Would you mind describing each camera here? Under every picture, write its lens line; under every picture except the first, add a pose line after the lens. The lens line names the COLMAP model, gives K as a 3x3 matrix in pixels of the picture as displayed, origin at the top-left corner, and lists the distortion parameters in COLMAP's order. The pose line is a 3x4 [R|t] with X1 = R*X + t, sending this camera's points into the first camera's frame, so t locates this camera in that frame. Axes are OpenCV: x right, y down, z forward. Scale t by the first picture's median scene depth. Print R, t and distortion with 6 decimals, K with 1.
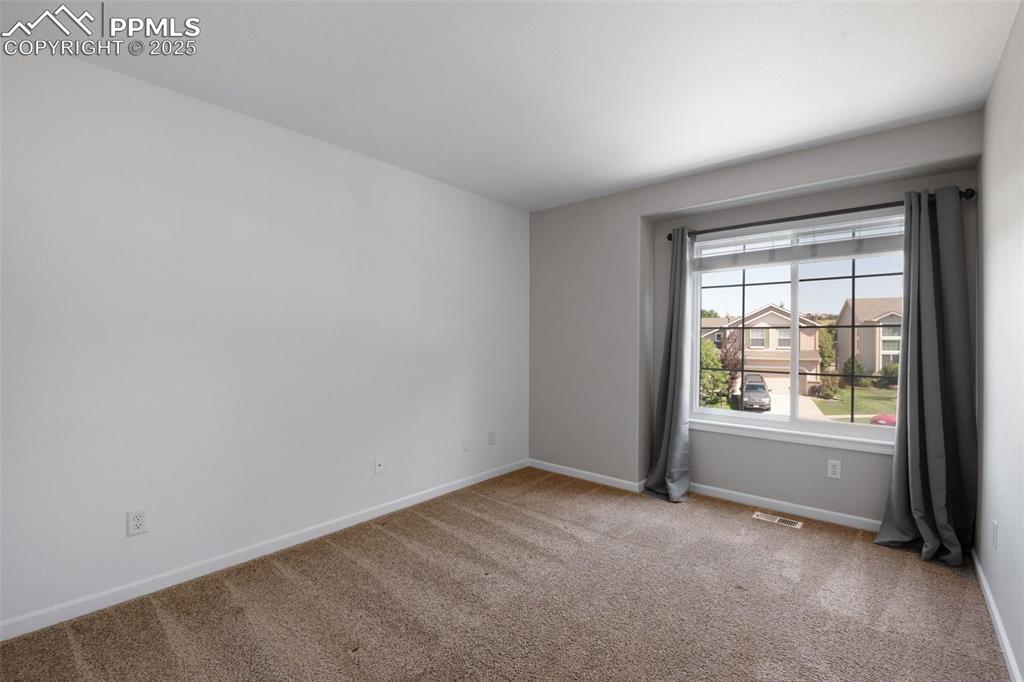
lens RADIAL K [[450.7, 0, 511.3], [0, 450.7, 342.2], [0, 0, 1]] dist [-0.000869, -0.000252]
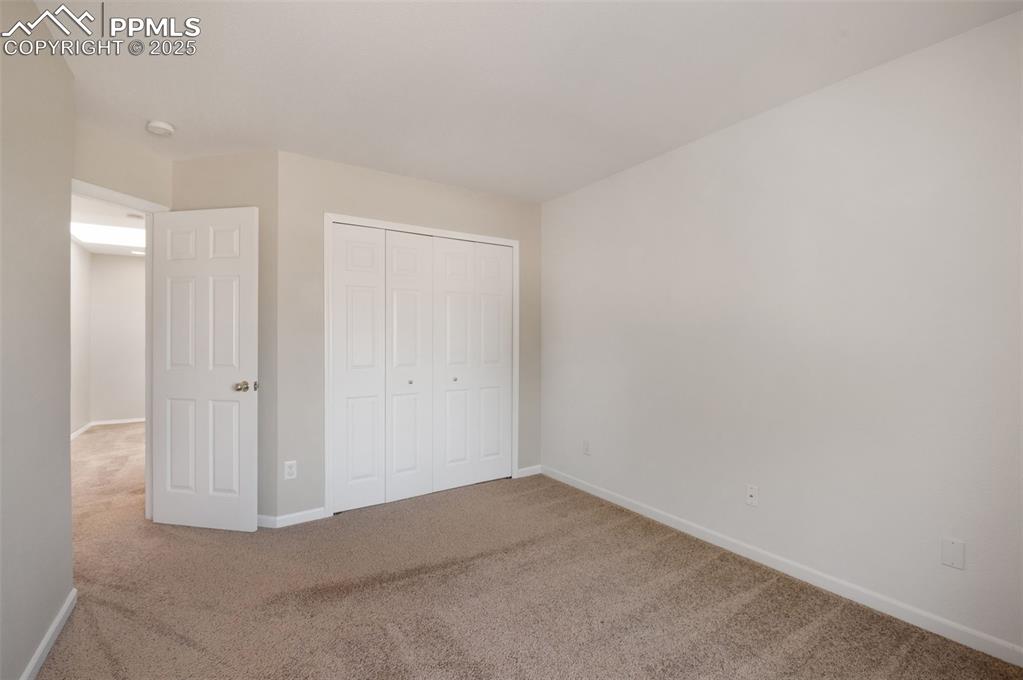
lens RADIAL K [[450.2, 0, 514.9], [0, 450.2, 339.5], [0, 0, 1]] dist [-0.000869, -0.000252]
pose [[-0.282160, -0.002034, -0.959365, 0.798862], [0.001672, 0.999995, -0.002612, -0.016754], [0.959366, -0.002341, -0.282156, 1.060539]]
